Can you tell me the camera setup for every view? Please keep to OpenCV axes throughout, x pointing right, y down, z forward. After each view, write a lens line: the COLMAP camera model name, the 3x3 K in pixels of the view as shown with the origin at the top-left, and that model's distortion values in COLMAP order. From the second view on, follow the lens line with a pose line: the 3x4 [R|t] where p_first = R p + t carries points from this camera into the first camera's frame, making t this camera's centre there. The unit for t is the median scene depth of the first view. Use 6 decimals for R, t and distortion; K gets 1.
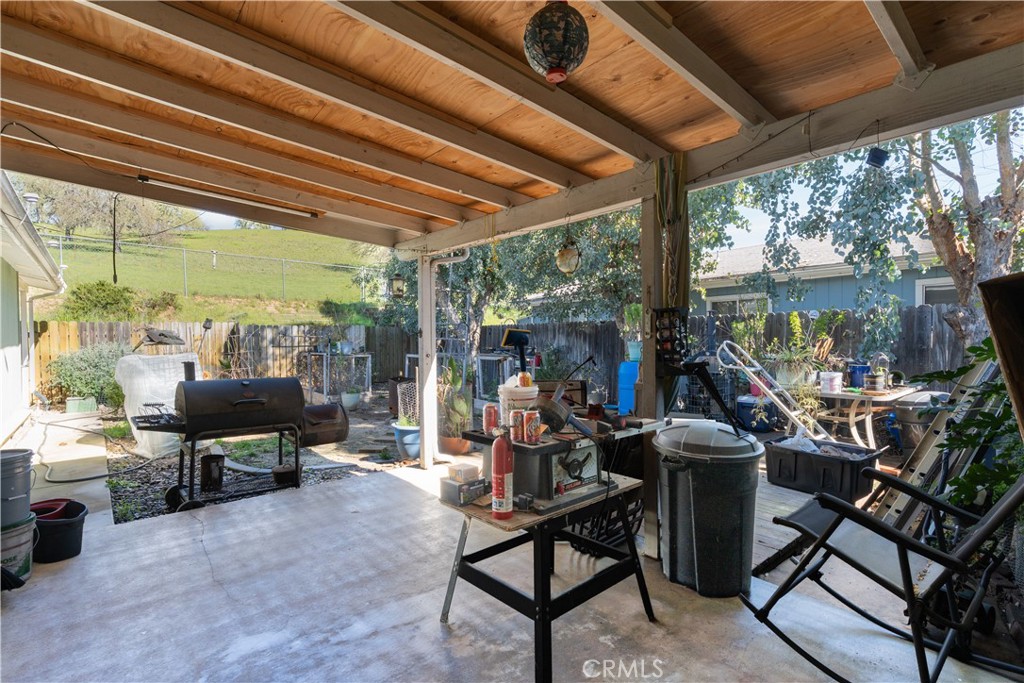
lens RADIAL K [[461.3, 0, 512.0], [0, 461.3, 341.5], [0, 0, 1]] dist [-0.014867, 0.000116]
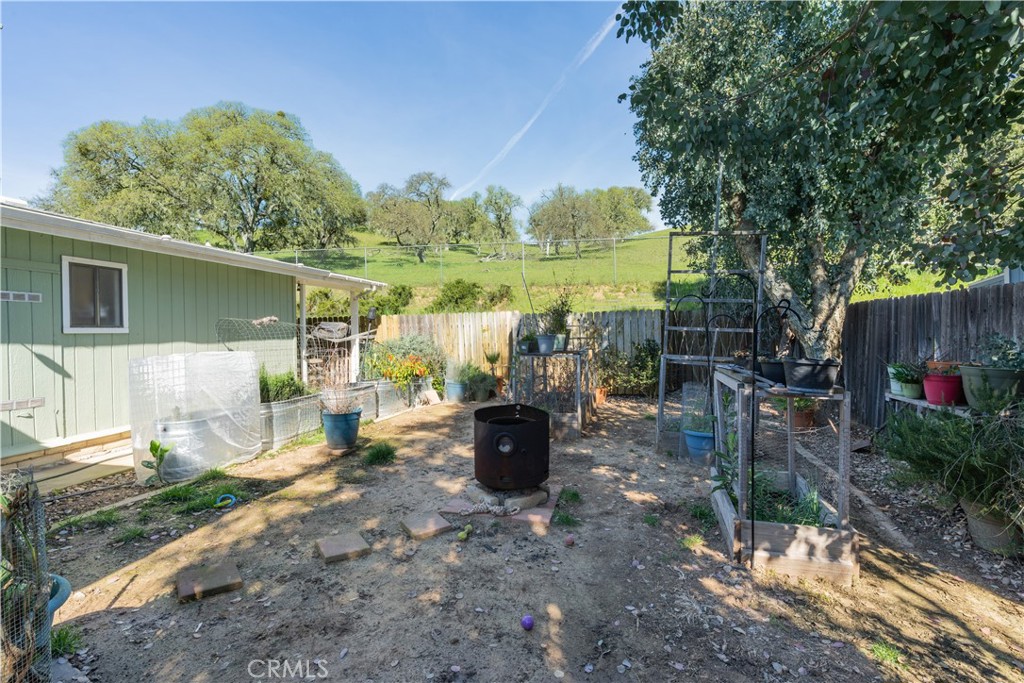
lens RADIAL K [[461.3, 0, 512.0], [0, 461.3, 341.5], [0, 0, 1]] dist [-0.014867, 0.000116]
pose [[0.593032, 0.020451, -0.804919, 0.113629], [0.001140, 0.999655, 0.026238, -0.006503], [0.805178, -0.016478, 0.592804, 0.417529]]
